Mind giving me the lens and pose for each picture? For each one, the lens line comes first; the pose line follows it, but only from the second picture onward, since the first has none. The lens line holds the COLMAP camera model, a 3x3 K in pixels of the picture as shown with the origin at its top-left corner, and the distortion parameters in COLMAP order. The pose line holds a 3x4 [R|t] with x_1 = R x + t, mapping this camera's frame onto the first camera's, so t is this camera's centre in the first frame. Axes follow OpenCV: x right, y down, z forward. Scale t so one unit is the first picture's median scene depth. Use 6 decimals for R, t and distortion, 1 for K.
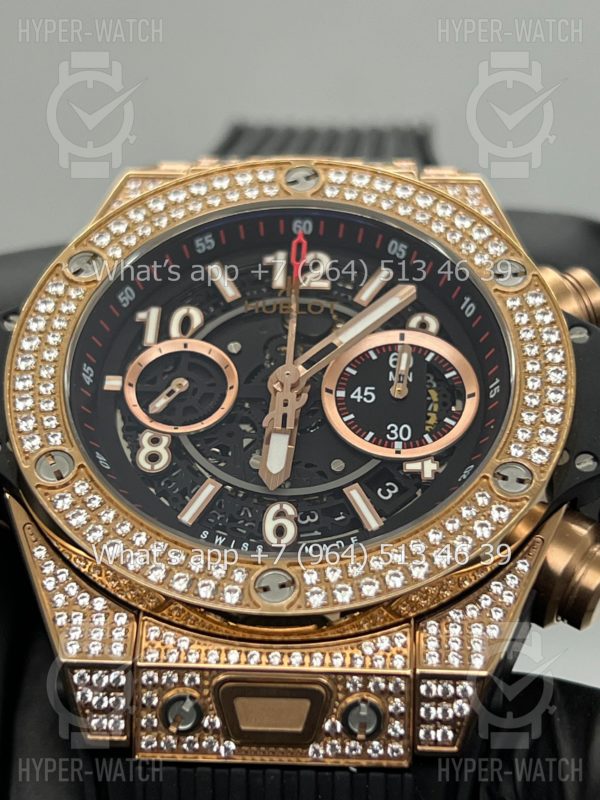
lens RADIAL K [[1845.7, 0, 300.2], [0, 1845.7, 400.2], [0, 0, 1]] dist [0.254923, 0.000000]
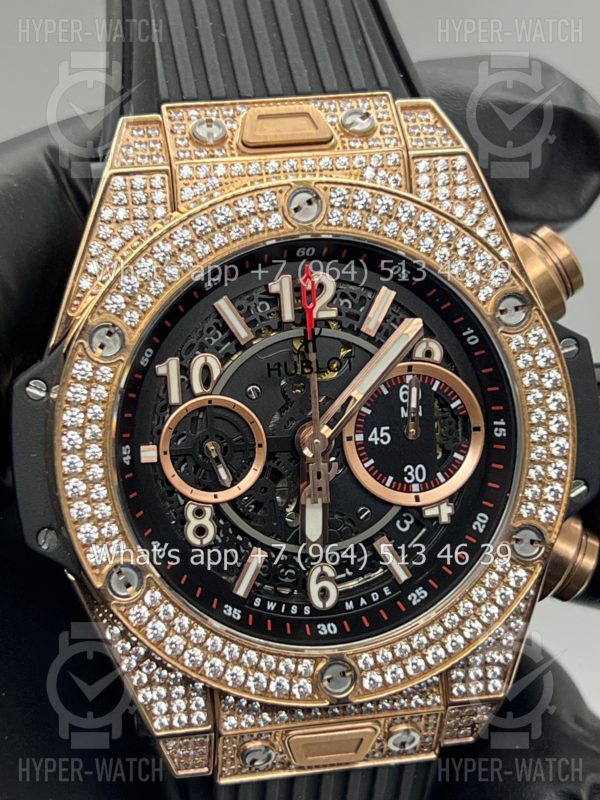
lens RADIAL K [[1845.7, 0, 289.7], [0, 1845.7, 410.8], [0, 0, 1]] dist [0.254923, 0.000000]
pose [[0.974375, -0.129003, 0.184258, -0.218948], [-0.016055, 0.777208, 0.629039, -0.708028], [-0.224355, -0.615878, 0.755221, 0.206754]]
